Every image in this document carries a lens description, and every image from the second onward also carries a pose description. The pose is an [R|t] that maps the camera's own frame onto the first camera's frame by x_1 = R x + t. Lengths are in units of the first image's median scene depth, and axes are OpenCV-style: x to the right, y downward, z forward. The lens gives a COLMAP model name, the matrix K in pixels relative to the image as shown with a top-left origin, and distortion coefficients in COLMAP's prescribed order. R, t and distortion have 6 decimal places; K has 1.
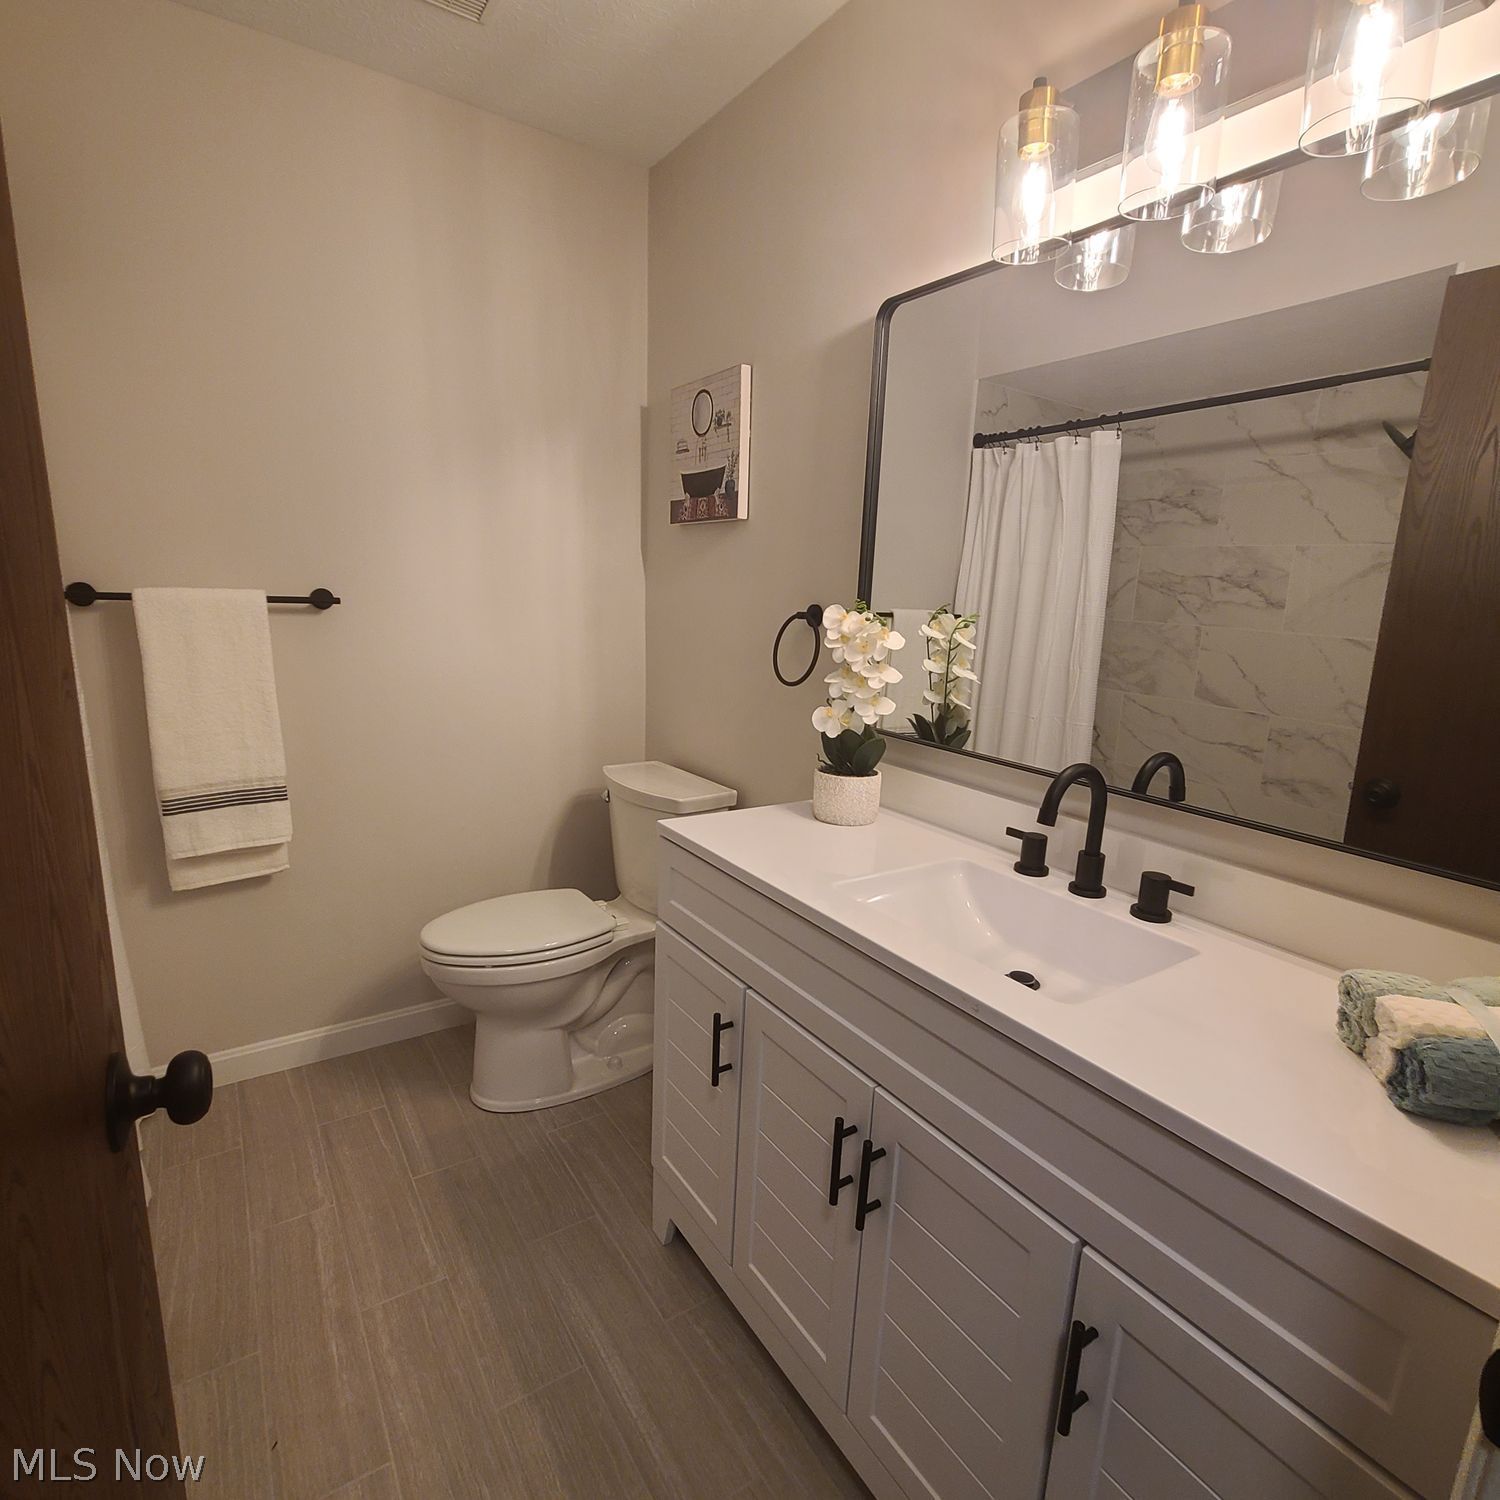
lens RADIAL K [[844.1, 0, 750.0], [0, 844.1, 750.0], [0, 0, 1]] dist [-0.005174, -0.000833]
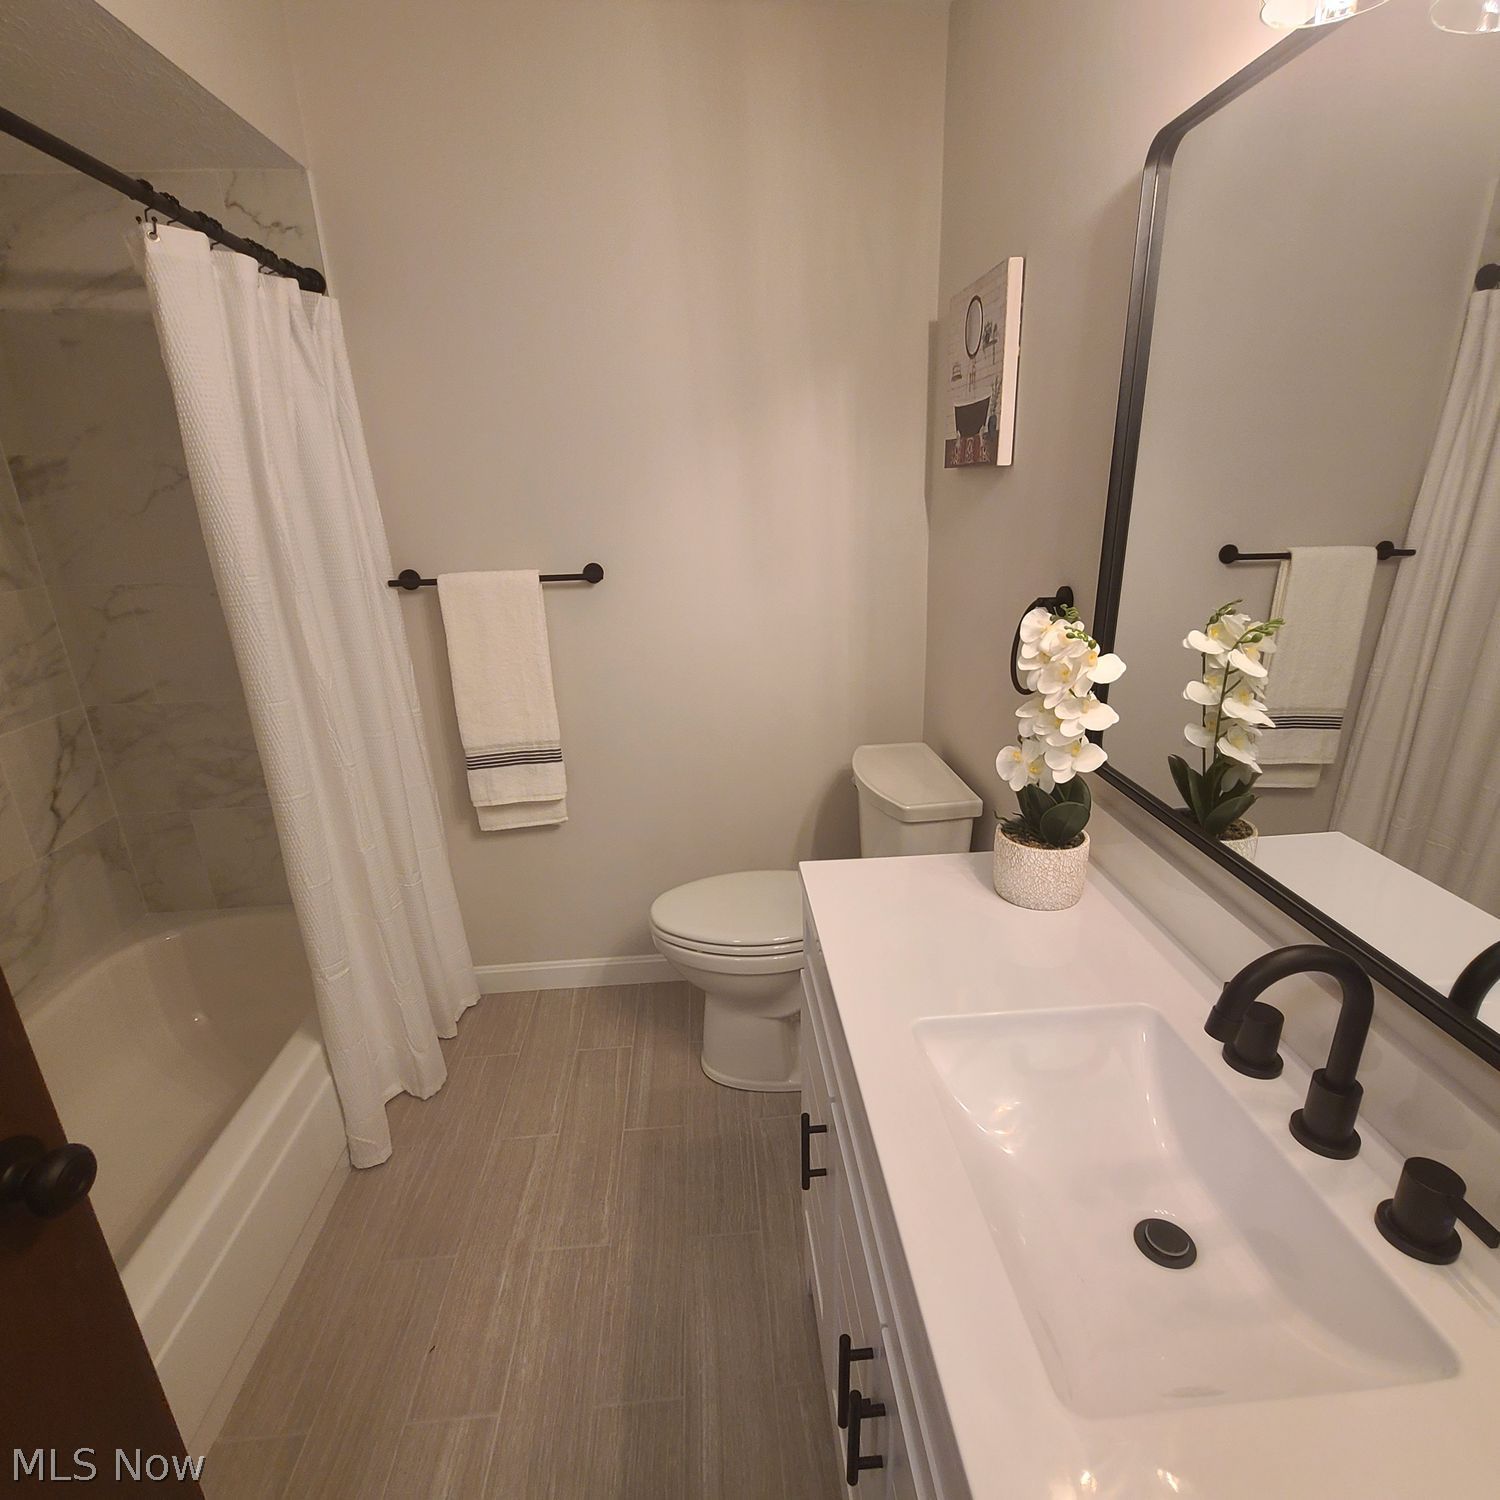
lens RADIAL K [[830.4, 0, 750.0], [0, 830.4, 750.0], [0, 0, 1]] dist [-0.001327, -0.000229]
pose [[0.866719, 0.094807, -0.489704, 0.203223], [-0.032798, 0.990478, 0.133709, -0.114493], [0.497718, -0.099827, 0.861575, 0.201231]]
